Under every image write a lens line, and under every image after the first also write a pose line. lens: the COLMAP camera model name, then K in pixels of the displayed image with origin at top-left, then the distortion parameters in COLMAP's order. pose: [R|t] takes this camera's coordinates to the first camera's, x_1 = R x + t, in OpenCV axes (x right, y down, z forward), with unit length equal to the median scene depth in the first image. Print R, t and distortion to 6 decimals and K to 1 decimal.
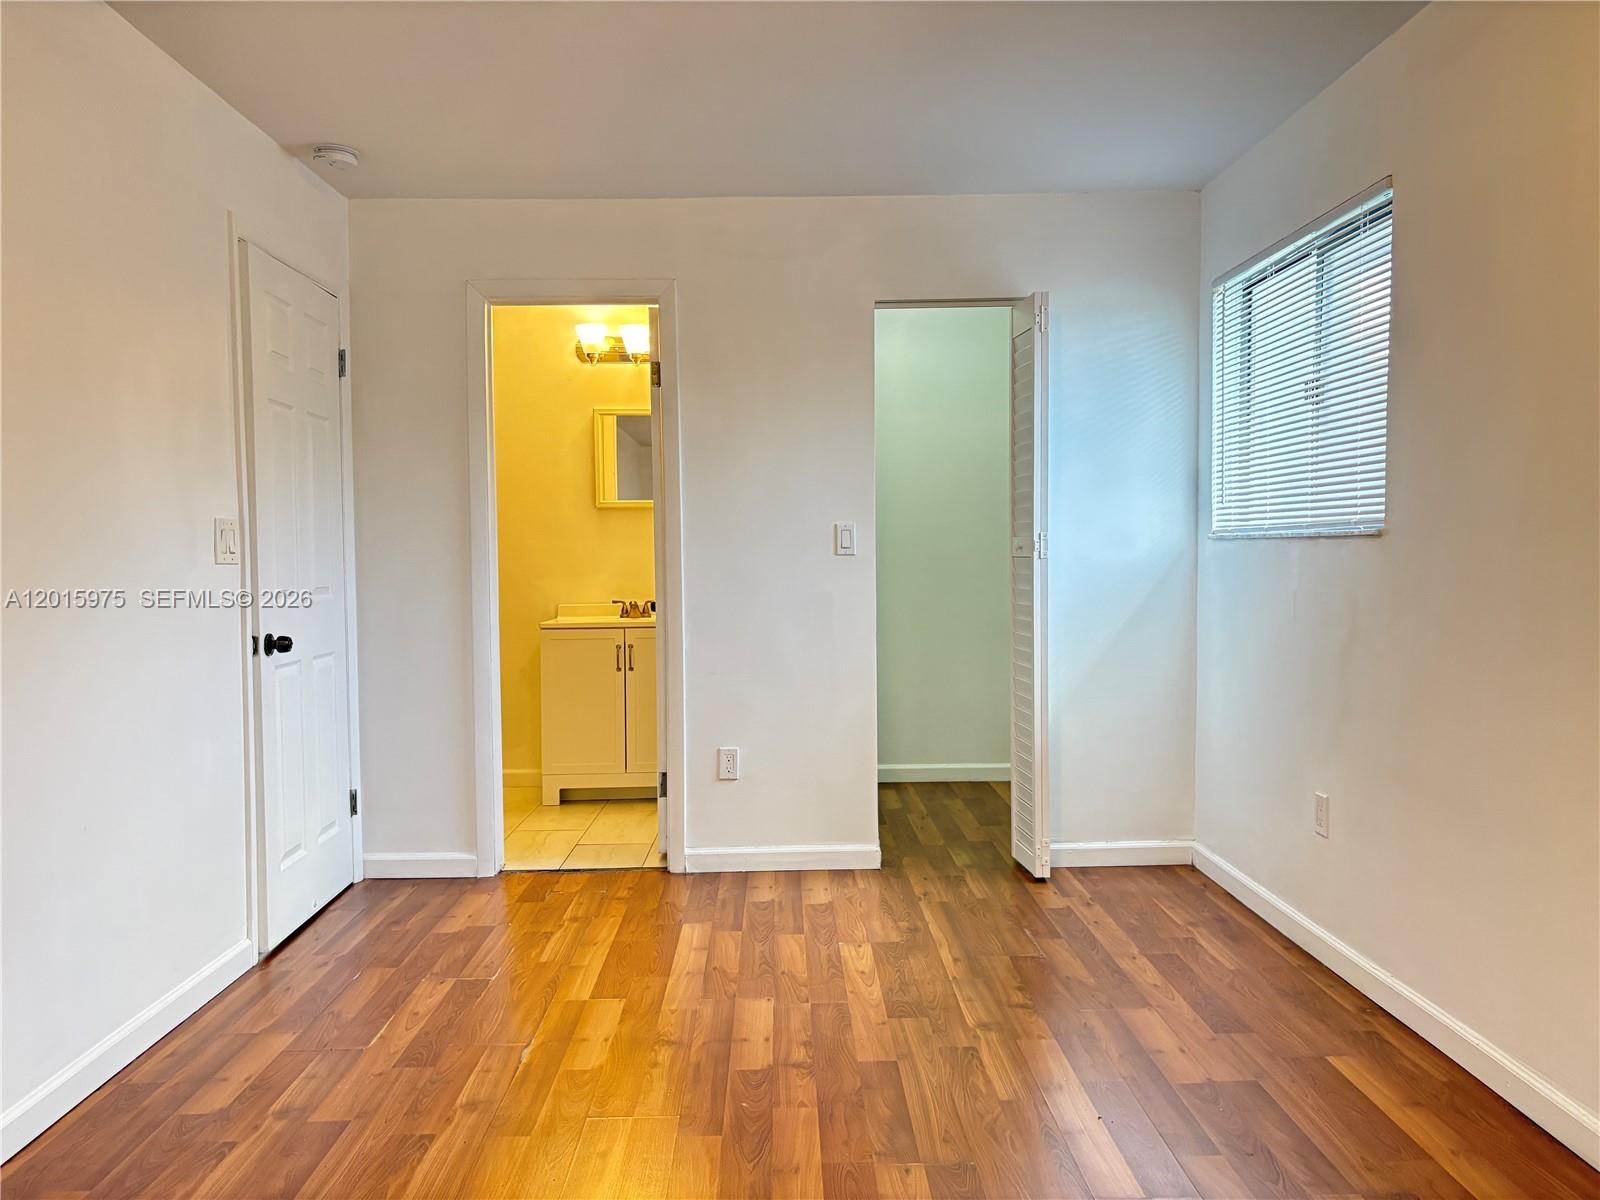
lens RADIAL K [[1205.8, 0, 800.0], [0, 1205.8, 600.0], [0, 0, 1]] dist [0.029872, -0.007793]
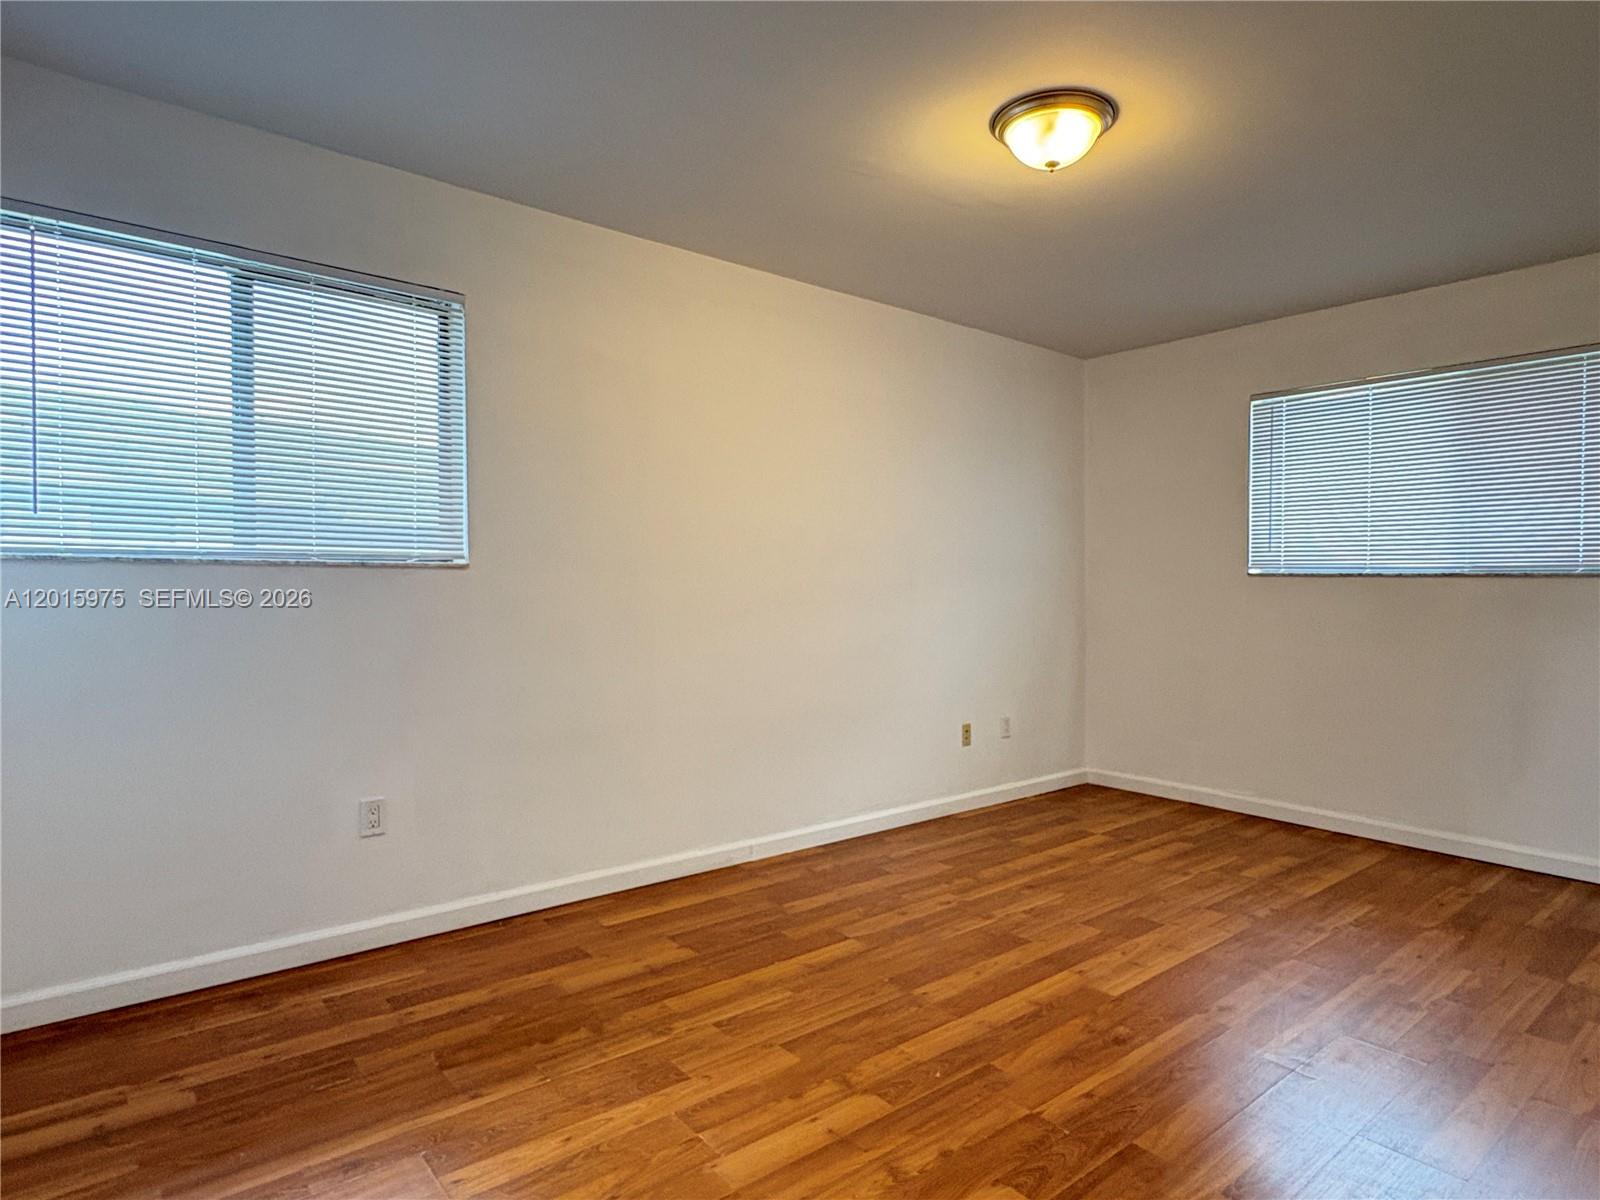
lens RADIAL K [[912.1, 0, 800.0], [0, 912.1, 600.0], [0, 0, 1]] dist [0.002224, 0.001093]
pose [[-0.612665, -0.005151, 0.790326, -0.512104], [0.034512, 0.998851, 0.033264, -0.039195], [-0.789589, 0.047655, -0.611783, 1.303697]]
